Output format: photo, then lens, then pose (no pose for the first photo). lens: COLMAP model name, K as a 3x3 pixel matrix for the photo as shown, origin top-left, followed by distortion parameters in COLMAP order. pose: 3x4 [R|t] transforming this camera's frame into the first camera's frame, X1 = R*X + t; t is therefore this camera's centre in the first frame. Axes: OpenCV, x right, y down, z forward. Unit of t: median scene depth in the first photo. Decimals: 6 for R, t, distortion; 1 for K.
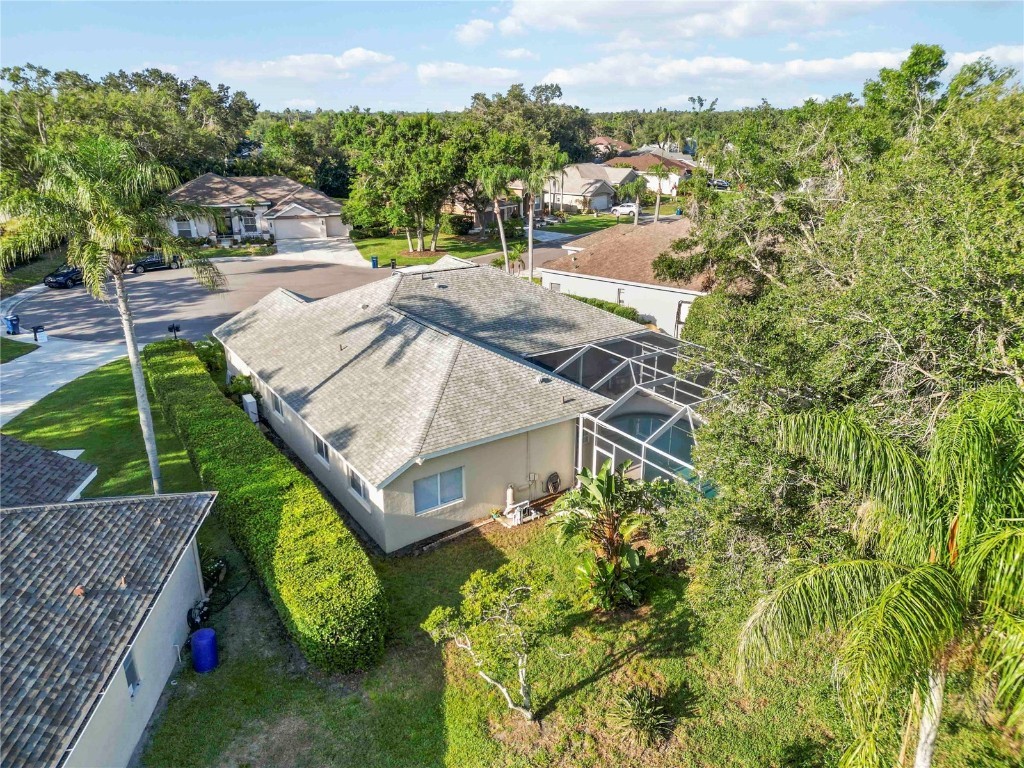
lens RADIAL K [[720.6, 0, 507.1], [0, 720.6, 382.3], [0, 0, 1]] dist [0.062914, -0.056573]
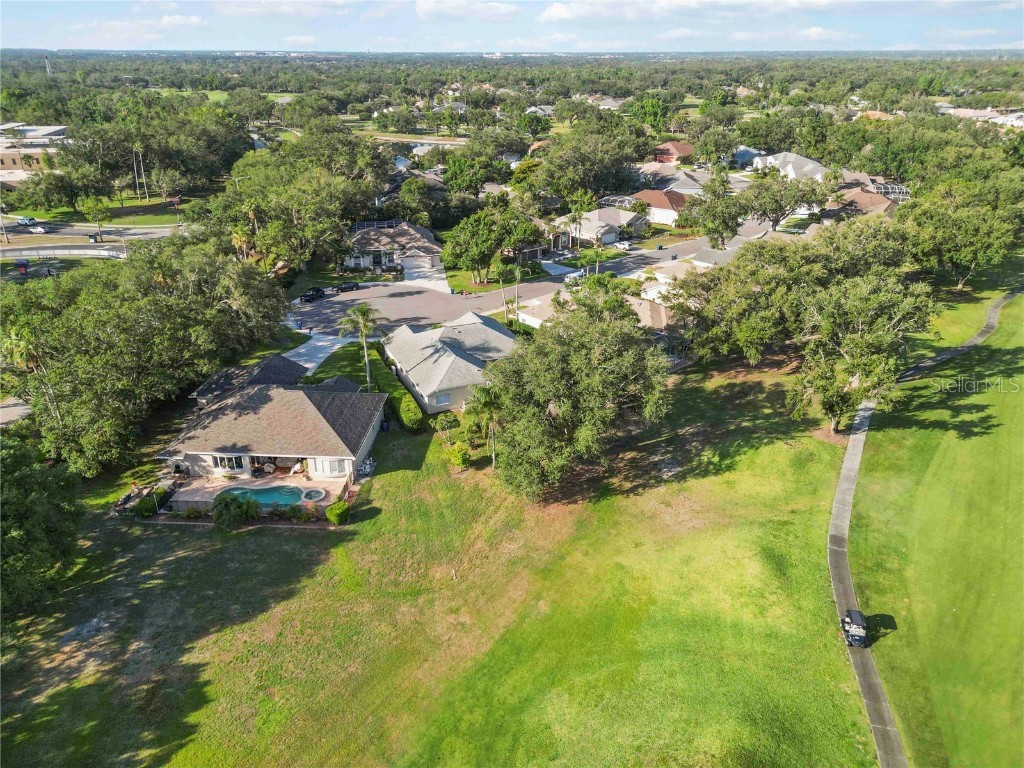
lens RADIAL K [[720.6, 0, 507.1], [0, 720.6, 382.3], [0, 0, 1]] dist [0.062914, -0.056573]
pose [[0.985779, 0.074396, -0.150681, 0.263297], [-0.062808, 0.994793, 0.080261, -0.085267], [0.155868, -0.069656, 0.985319, -0.873295]]
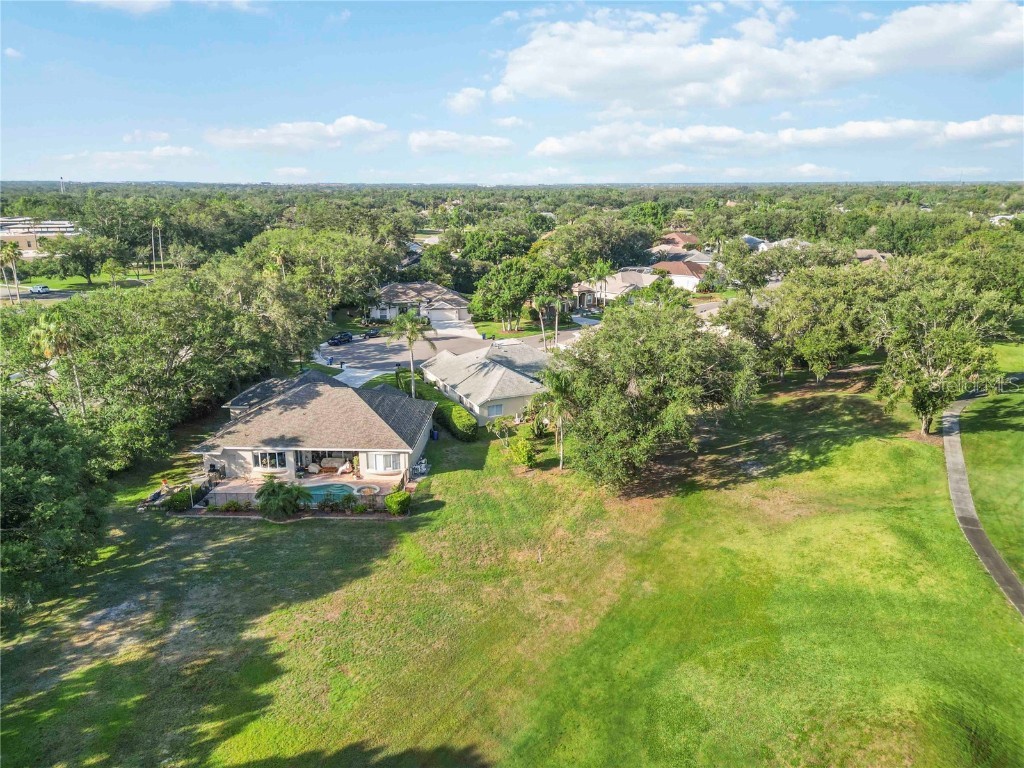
lens RADIAL K [[723.6, 0, 512.1], [0, 723.6, 385.2], [0, 0, 1]] dist [0.064711, -0.062014]
pose [[0.988707, 0.043069, -0.143537, 0.160324], [-0.054630, 0.995486, -0.077605, 0.098379], [0.139546, 0.084570, 0.986598, -0.809069]]
